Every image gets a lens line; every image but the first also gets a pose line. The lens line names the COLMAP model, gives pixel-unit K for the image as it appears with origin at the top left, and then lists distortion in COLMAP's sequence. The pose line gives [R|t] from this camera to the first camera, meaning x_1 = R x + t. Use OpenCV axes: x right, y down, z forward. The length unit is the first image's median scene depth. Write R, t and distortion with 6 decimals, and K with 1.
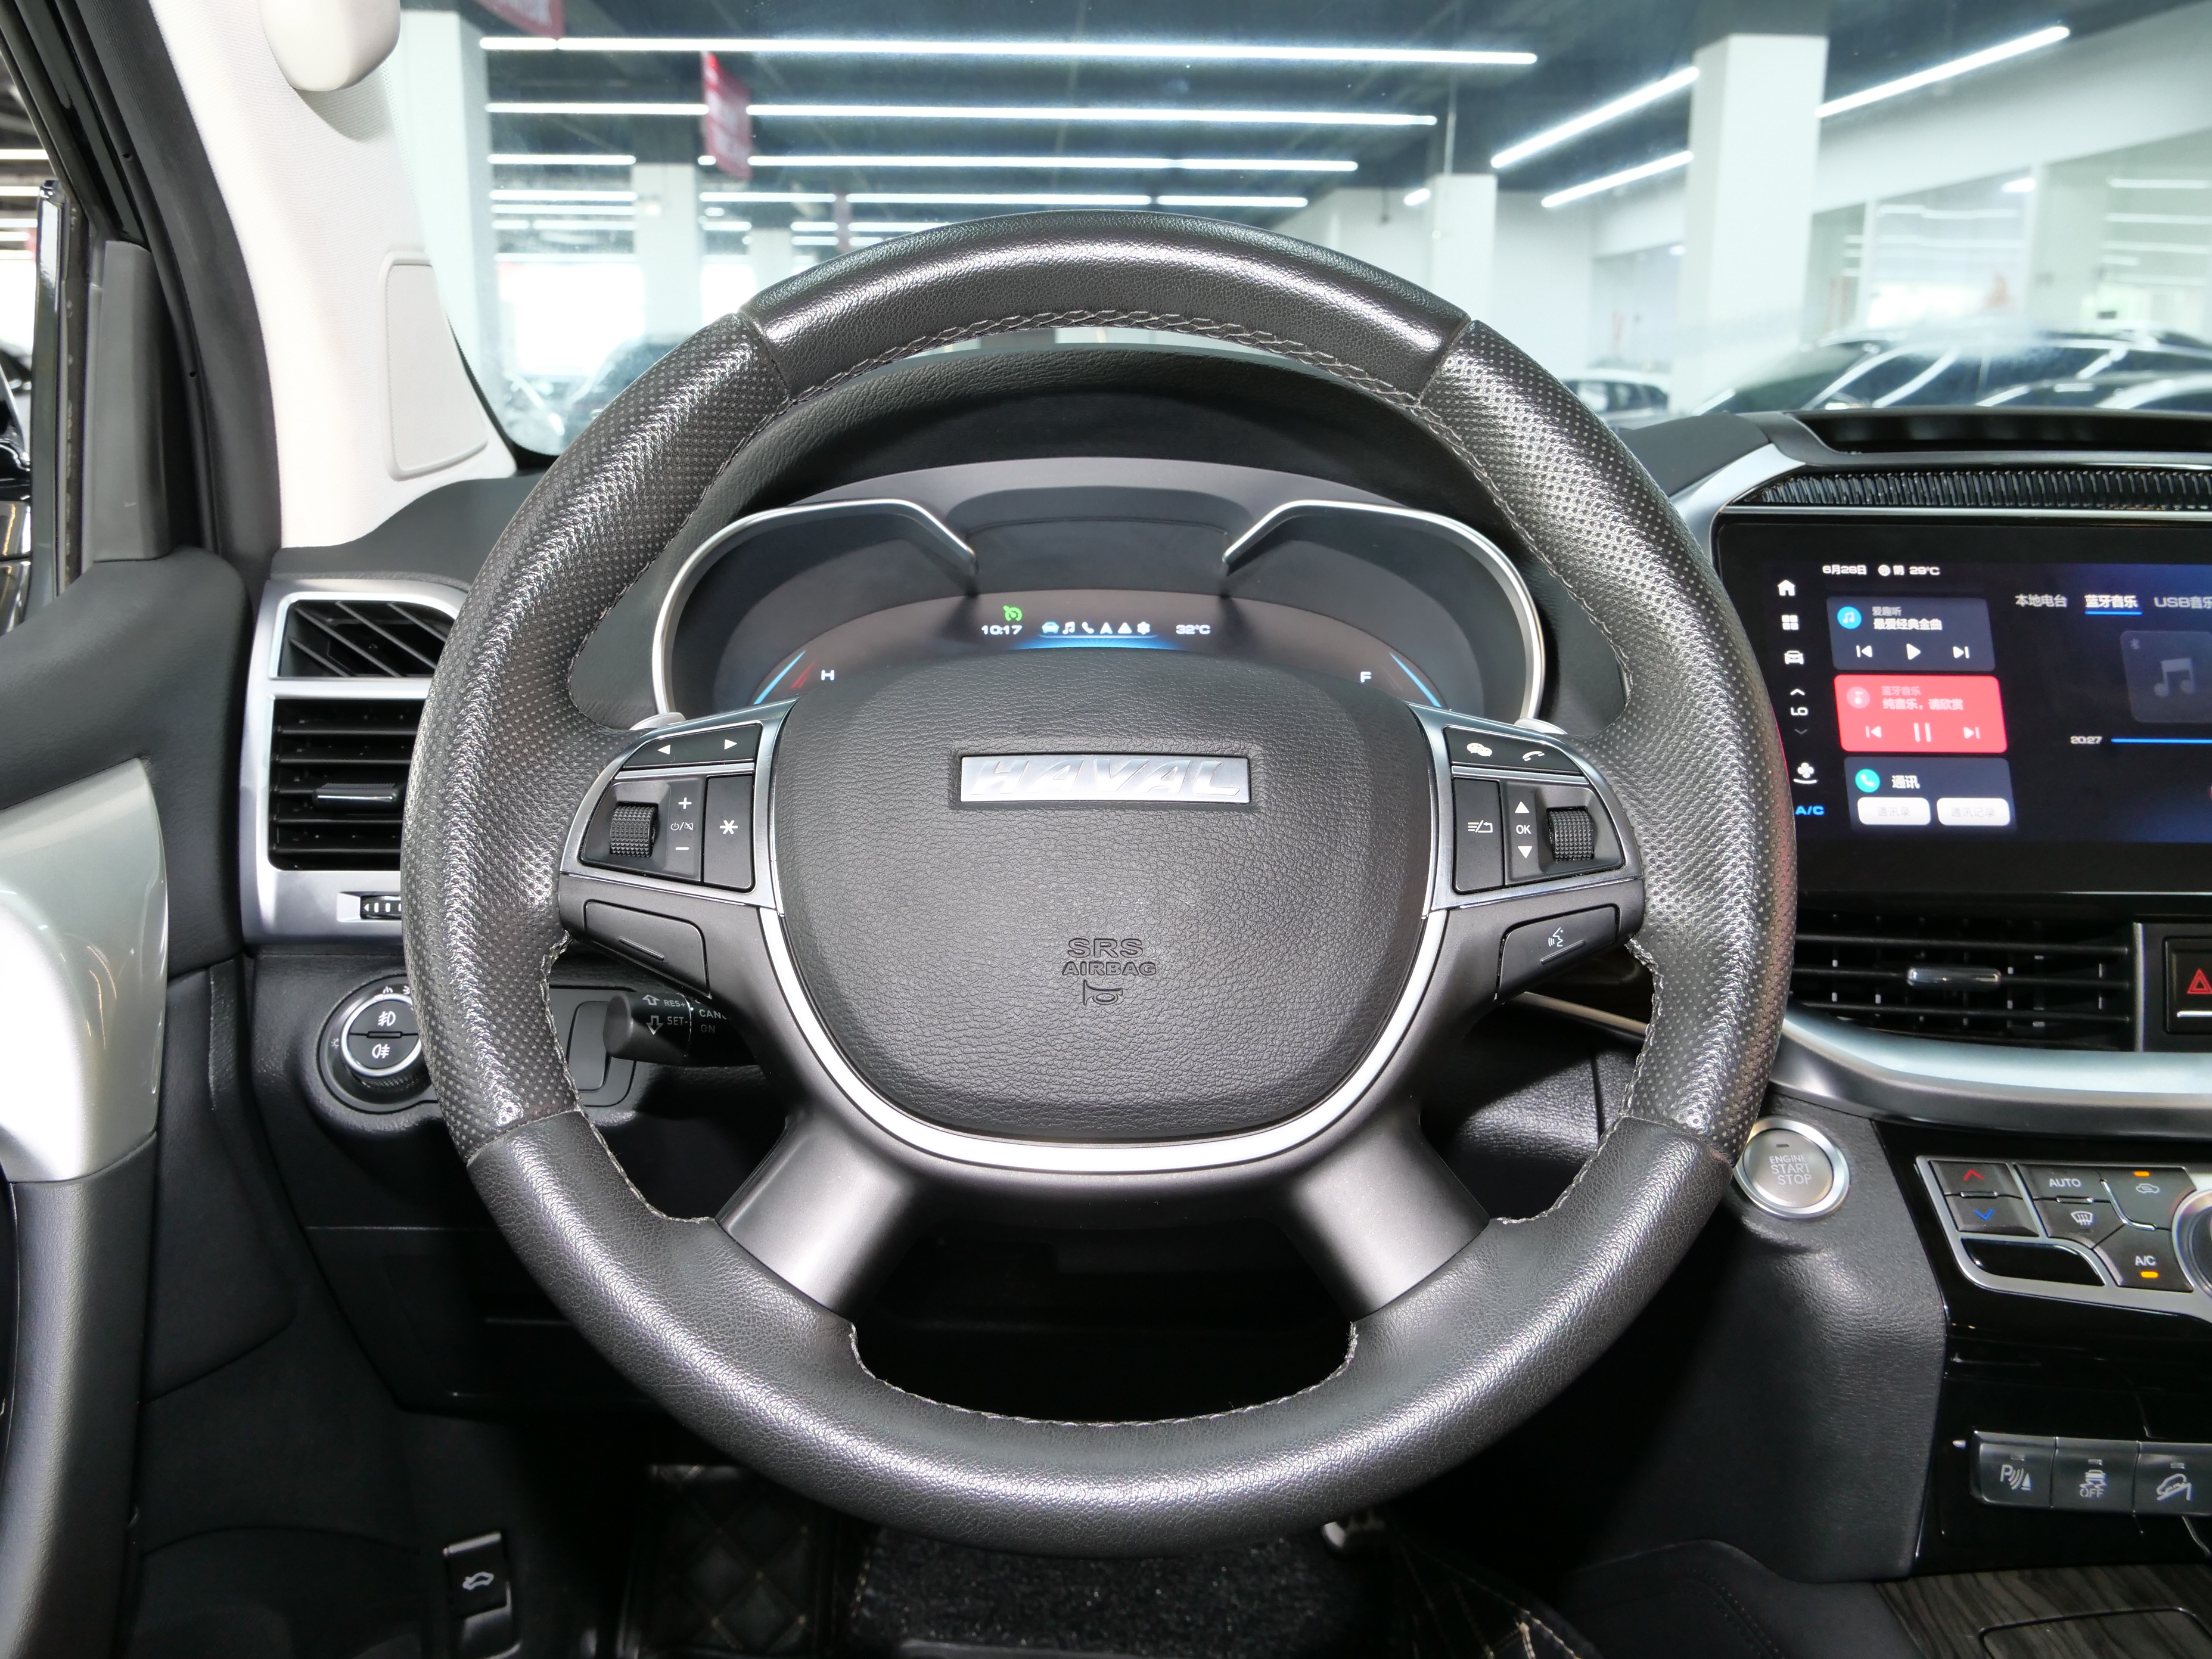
lens RADIAL K [[1885.2, 0, 1093.2], [0, 1885.2, 833.1], [0, 0, 1]] dist [-0.030749, 0.021457]
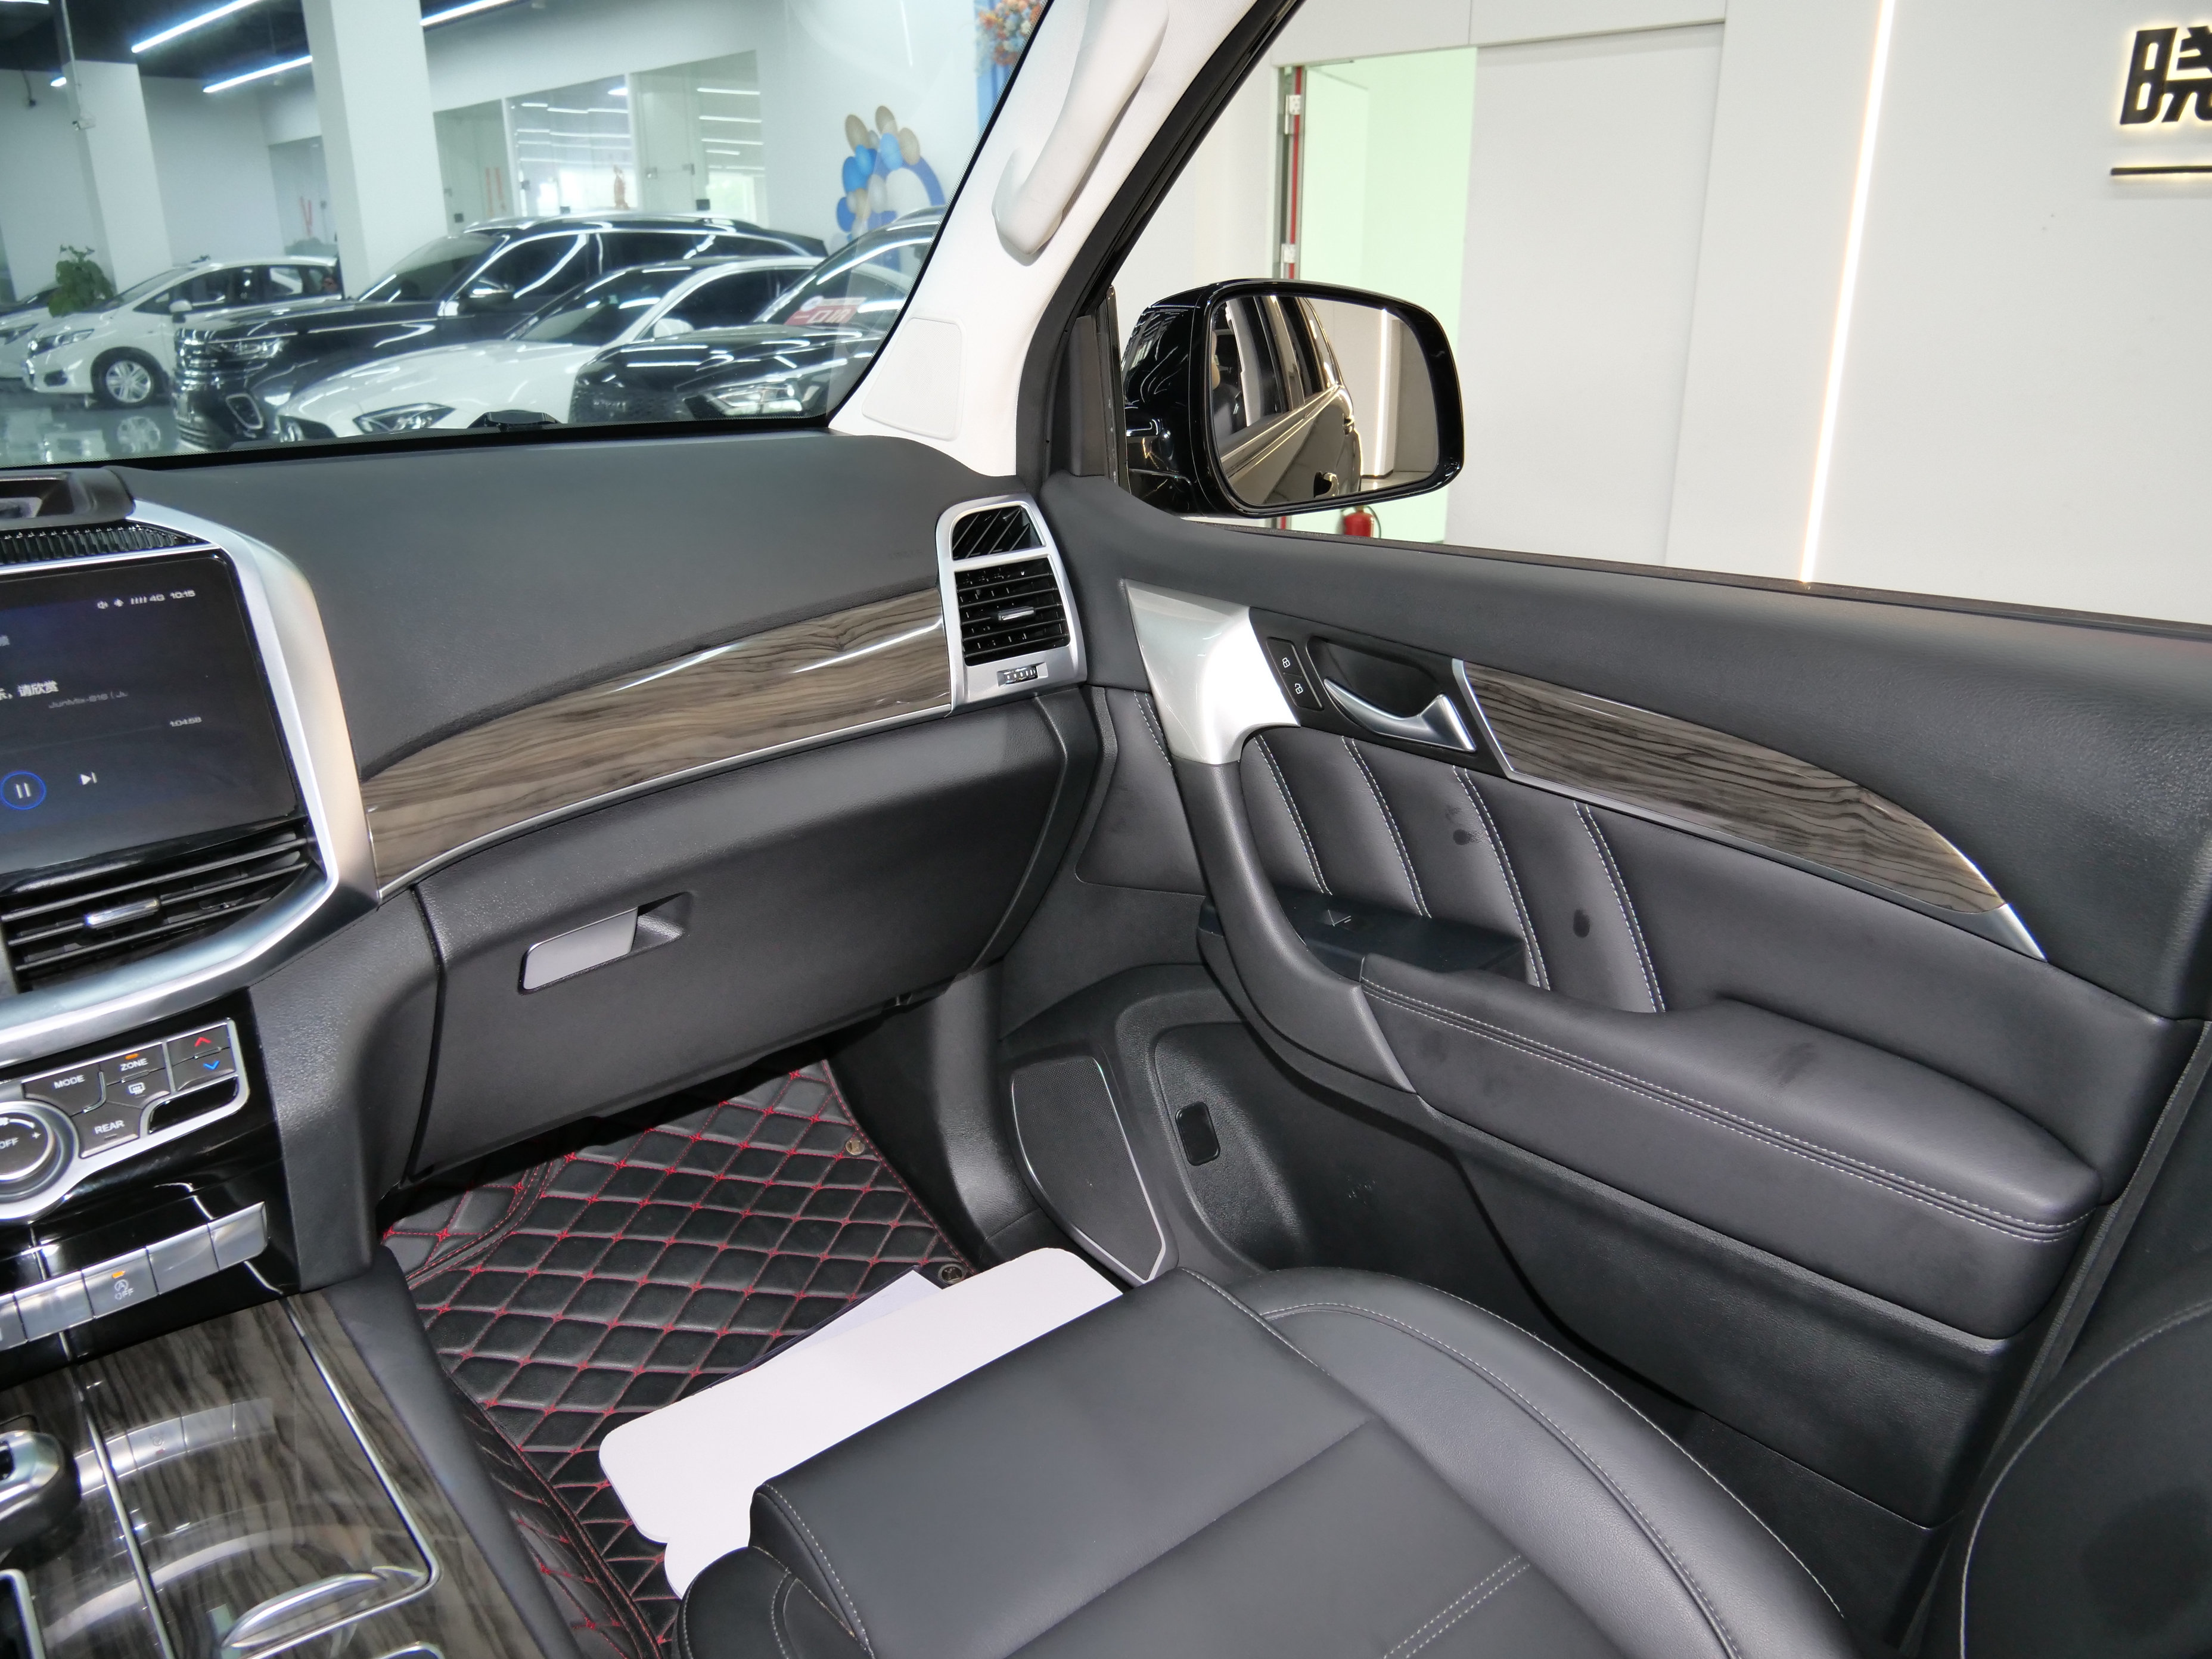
lens RADIAL K [[1600.3, 0, 1105.7], [0, 1600.3, 839.0], [0, 0, 1]] dist [-0.053766, 0.024716]
pose [[0.769767, -0.231412, 0.594901, 0.560882], [0.159591, 0.972144, 0.171656, -0.055484], [-0.618053, -0.037194, 0.785256, -0.334563]]
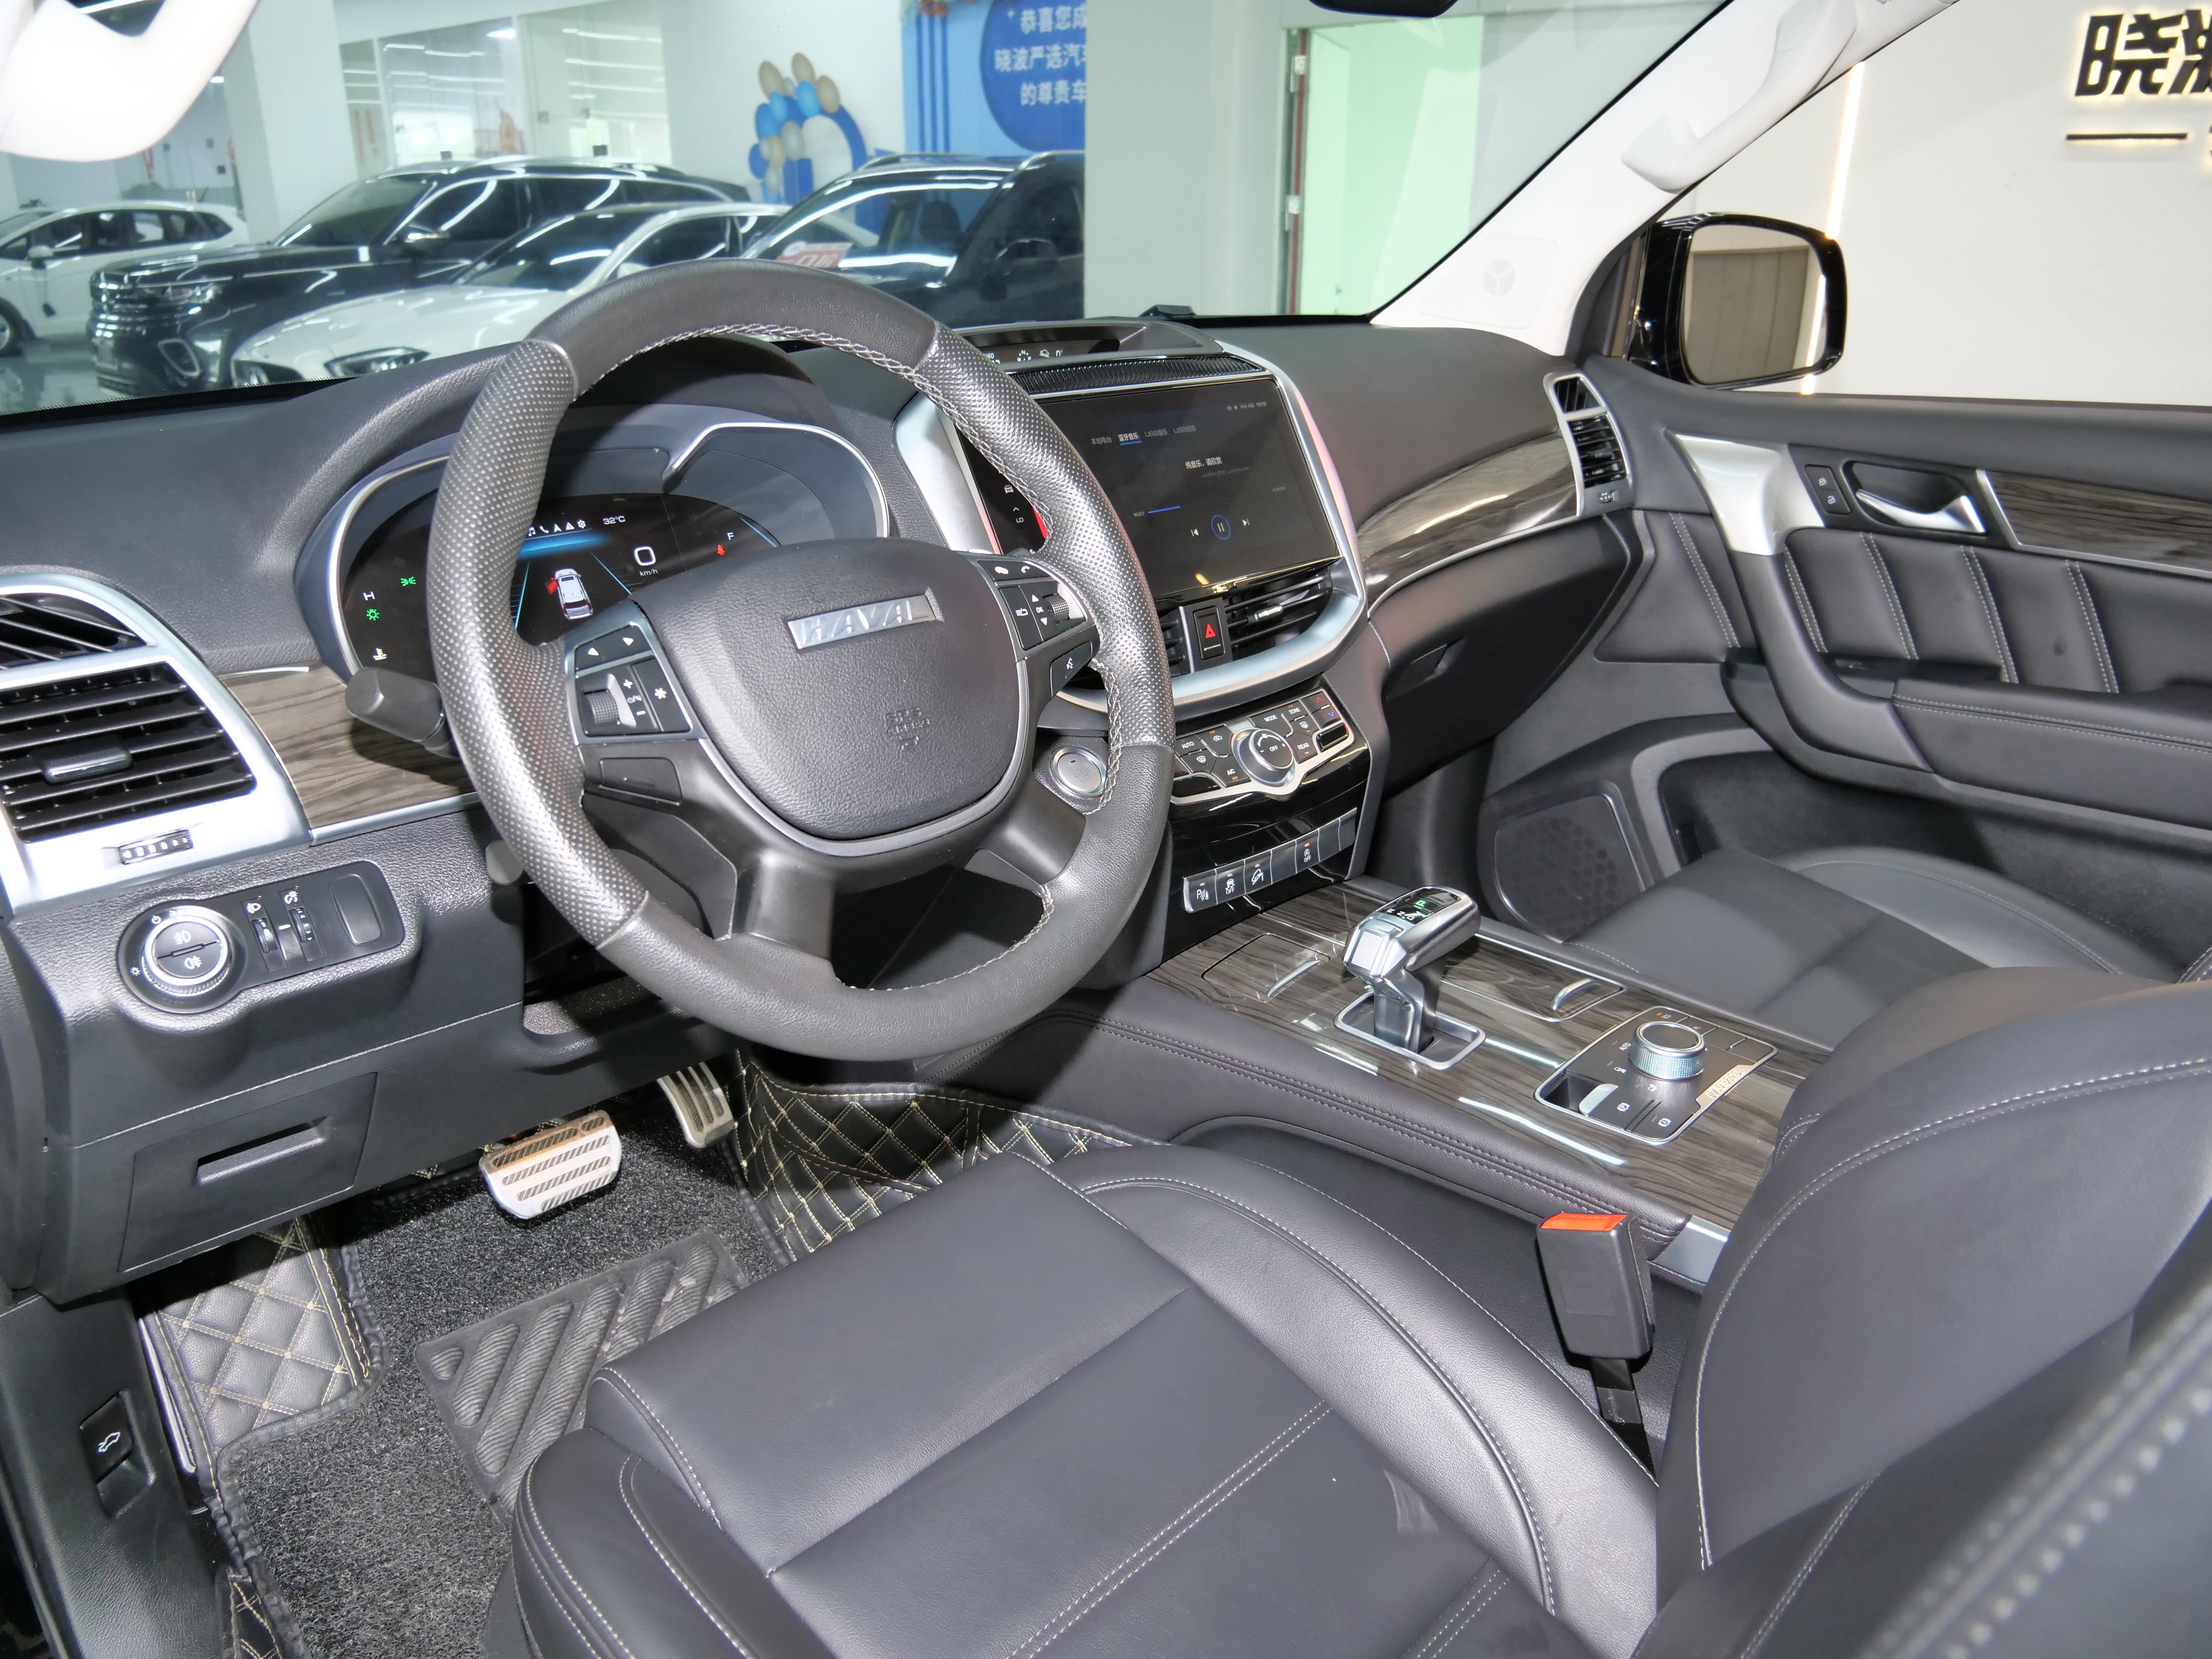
lens RADIAL K [[1600.3, 0, 1114.9], [0, 1600.3, 838.7], [0, 0, 1]] dist [-0.053766, 0.024716]
pose [[0.703328, -0.267013, 0.658813, -0.615144], [0.166588, 0.962877, 0.212404, -0.080081], [-0.691070, -0.039639, 0.721700, -0.140981]]
